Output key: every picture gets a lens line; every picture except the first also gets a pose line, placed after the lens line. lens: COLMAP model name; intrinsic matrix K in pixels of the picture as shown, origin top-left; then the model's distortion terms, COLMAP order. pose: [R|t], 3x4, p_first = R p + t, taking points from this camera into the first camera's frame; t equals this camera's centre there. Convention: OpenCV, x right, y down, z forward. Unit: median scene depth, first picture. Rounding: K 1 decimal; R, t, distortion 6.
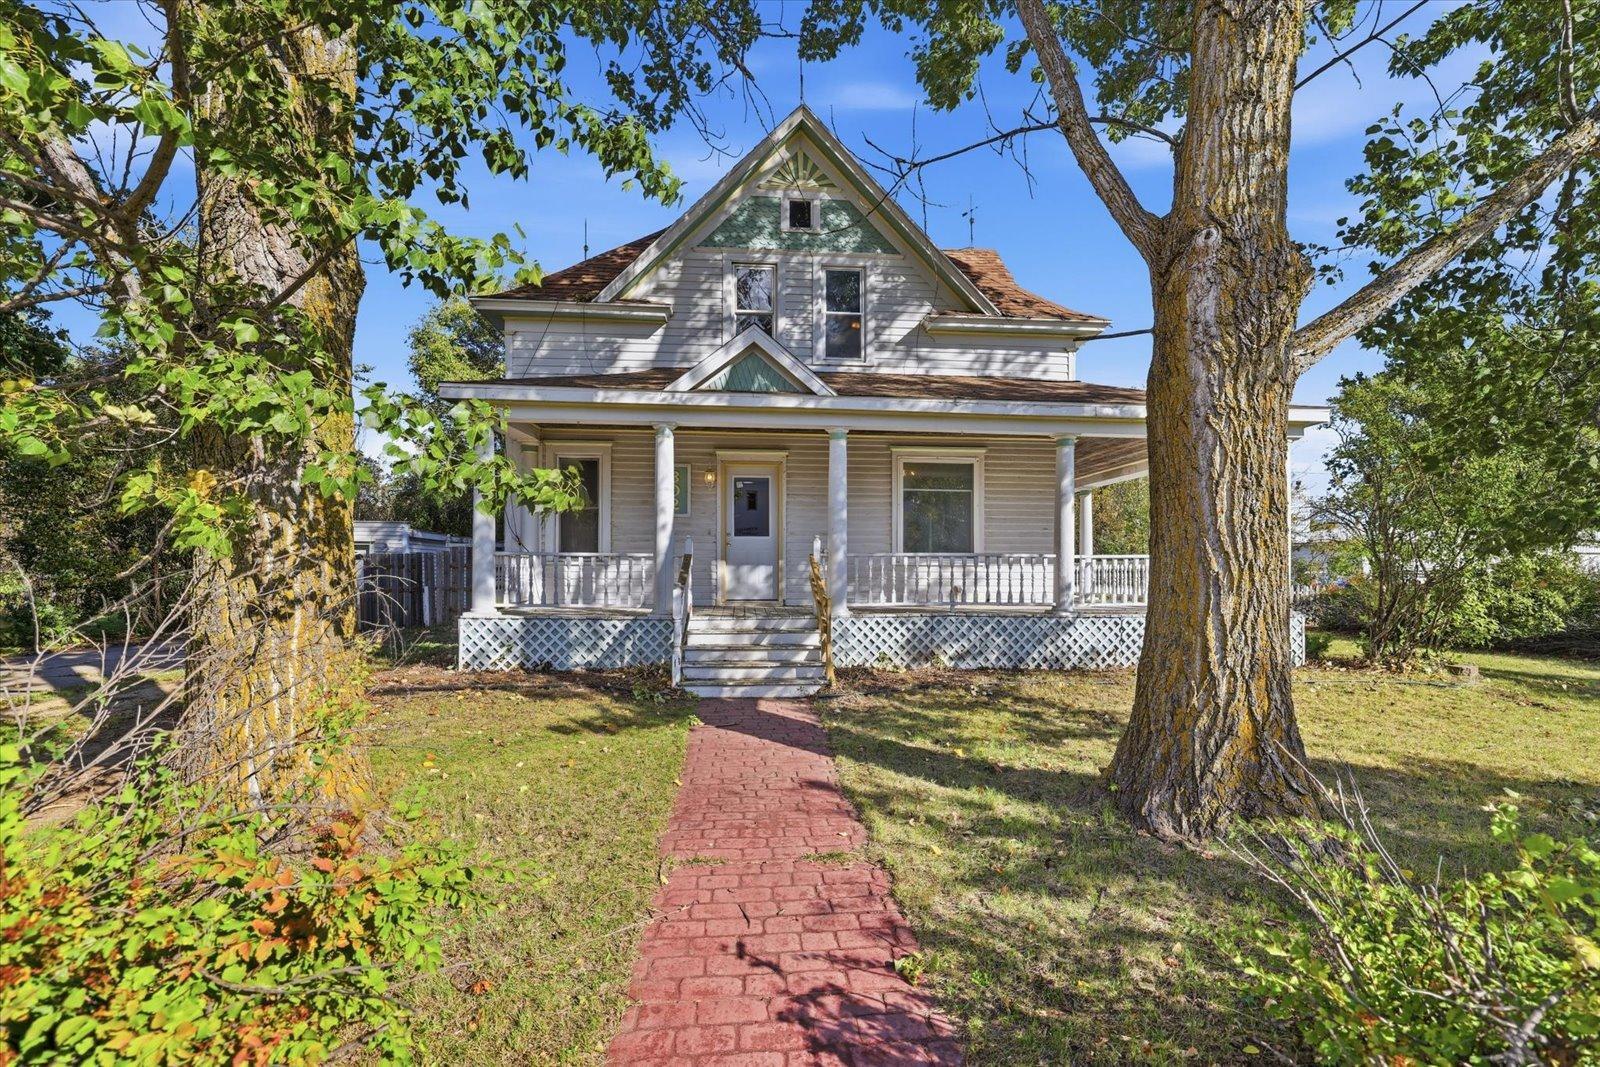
lens RADIAL K [[695.2, 0, 800.1], [0, 695.2, 562.2], [0, 0, 1]] dist [0.003458, 0.000034]
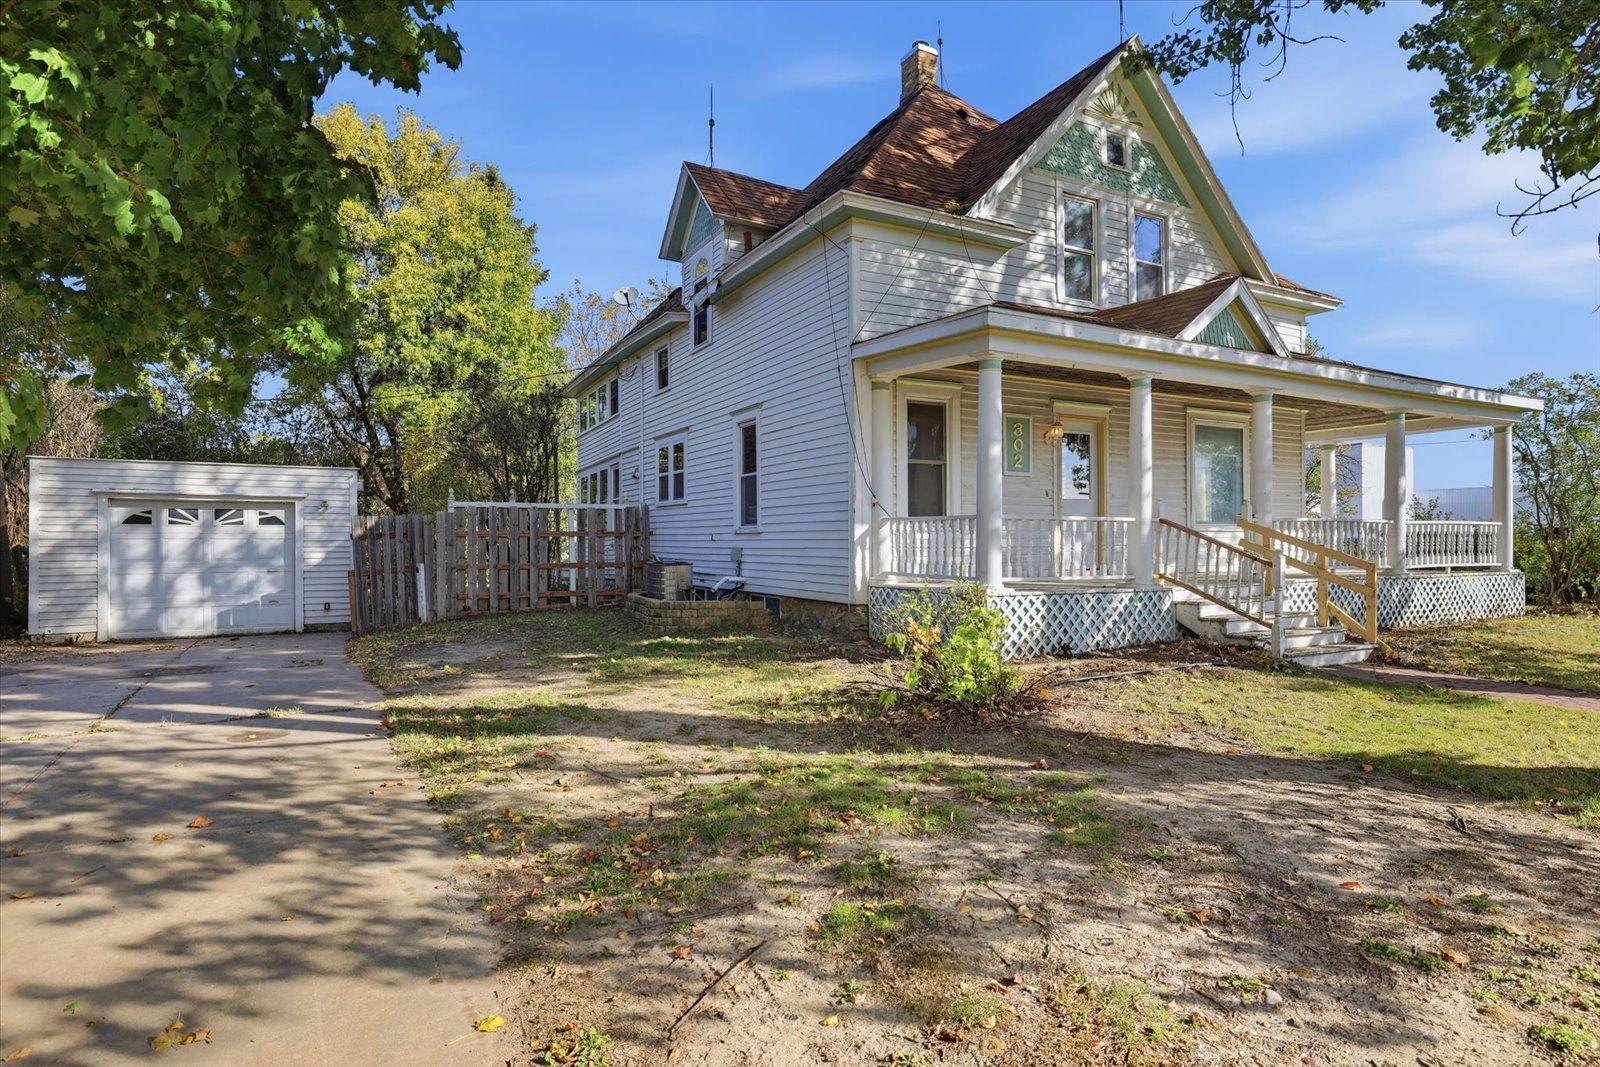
lens RADIAL K [[902.6, 0, 791.3], [0, 902.6, 527.9], [0, 0, 1]] dist [-0.015075, 0.001427]
pose [[0.917296, -0.002047, 0.398201, -0.878743], [0.009841, 0.999798, -0.017530, 0.013448], [-0.398084, 0.019998, 0.917131, 0.098097]]
